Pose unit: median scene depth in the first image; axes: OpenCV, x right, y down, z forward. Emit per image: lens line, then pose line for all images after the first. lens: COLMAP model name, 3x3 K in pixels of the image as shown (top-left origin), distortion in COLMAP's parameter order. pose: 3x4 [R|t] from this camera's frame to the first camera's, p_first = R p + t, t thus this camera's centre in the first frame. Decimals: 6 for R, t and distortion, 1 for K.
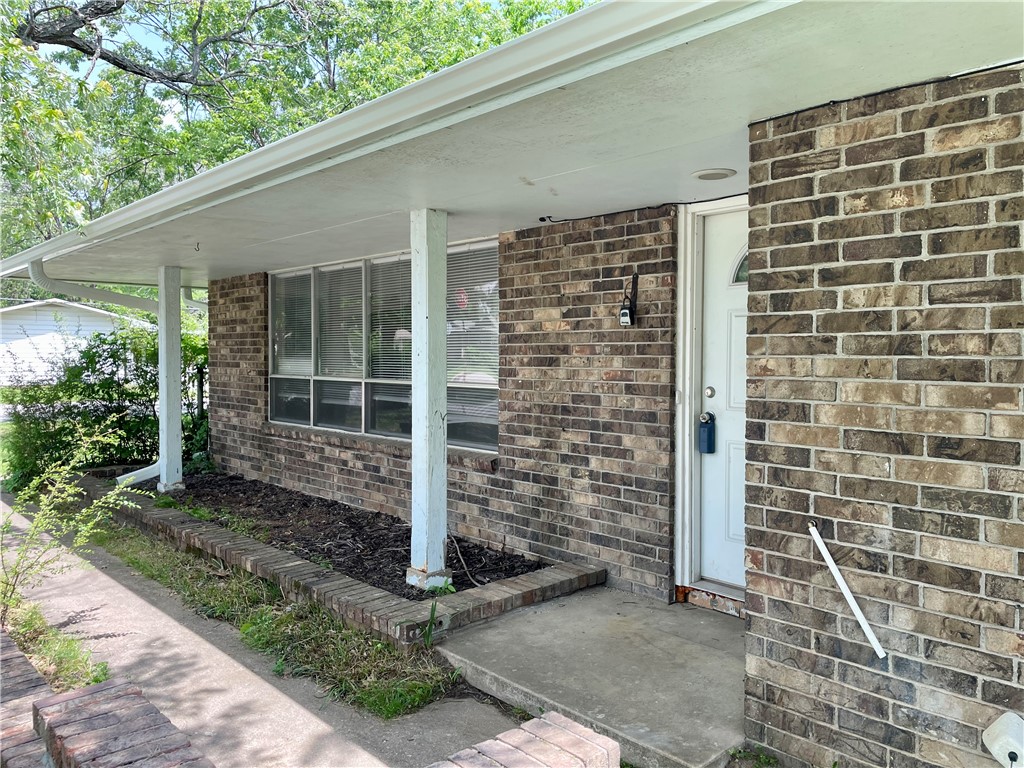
lens RADIAL K [[779.7, 0, 511.6], [0, 779.7, 381.7], [0, 0, 1]] dist [0.039864, -0.009443]
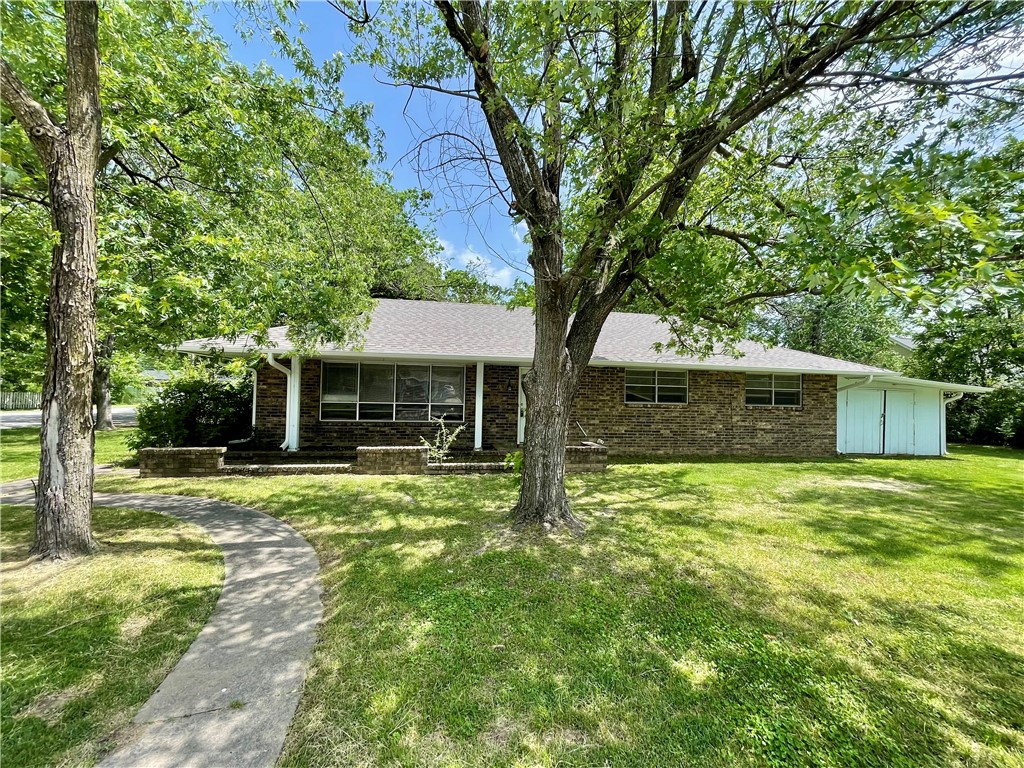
lens RADIAL K [[416.7, 0, 515.2], [0, 416.7, 386.5], [0, 0, 1]] dist [0.000387, 0.000064]
pose [[0.540138, 0.026461, 0.841160, -1.585474], [0.009943, 0.999235, -0.037818, -0.000513], [-0.841518, 0.028791, 0.539462, -0.313899]]
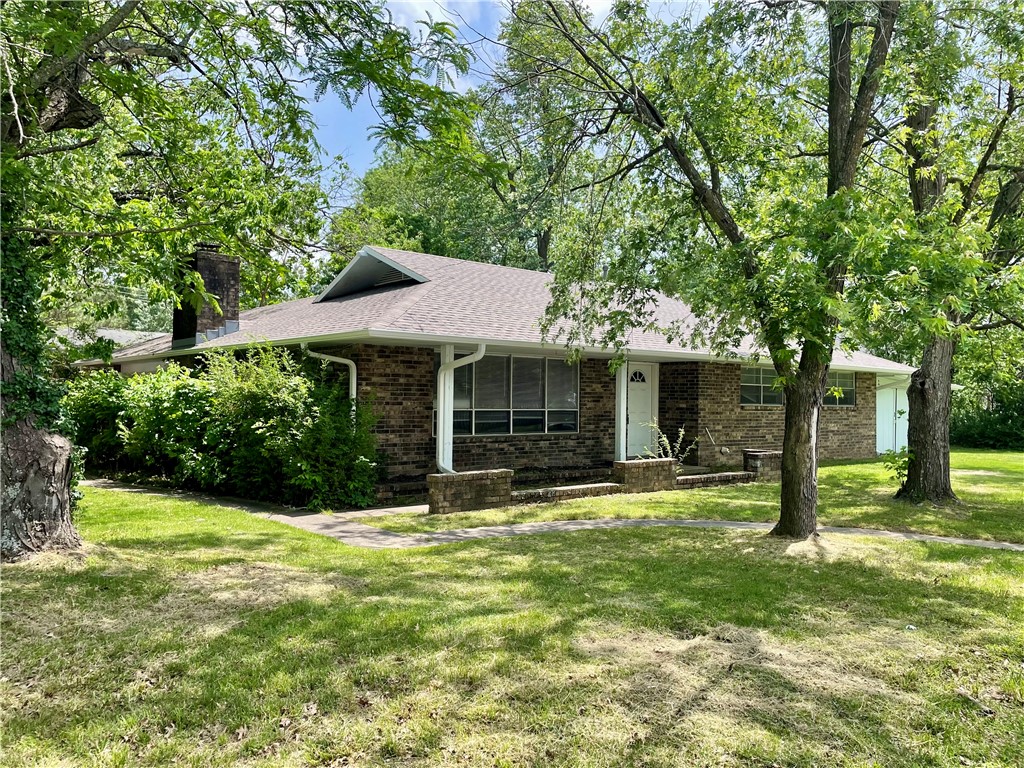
lens RADIAL K [[779.7, 0, 508.7], [0, 779.7, 387.6], [0, 0, 1]] dist [0.039864, -0.009443]
pose [[0.053126, 0.011645, 0.998520, -2.917839], [0.022349, 0.999668, -0.012848, -0.043711], [-0.998338, 0.022999, 0.052848, 1.099153]]
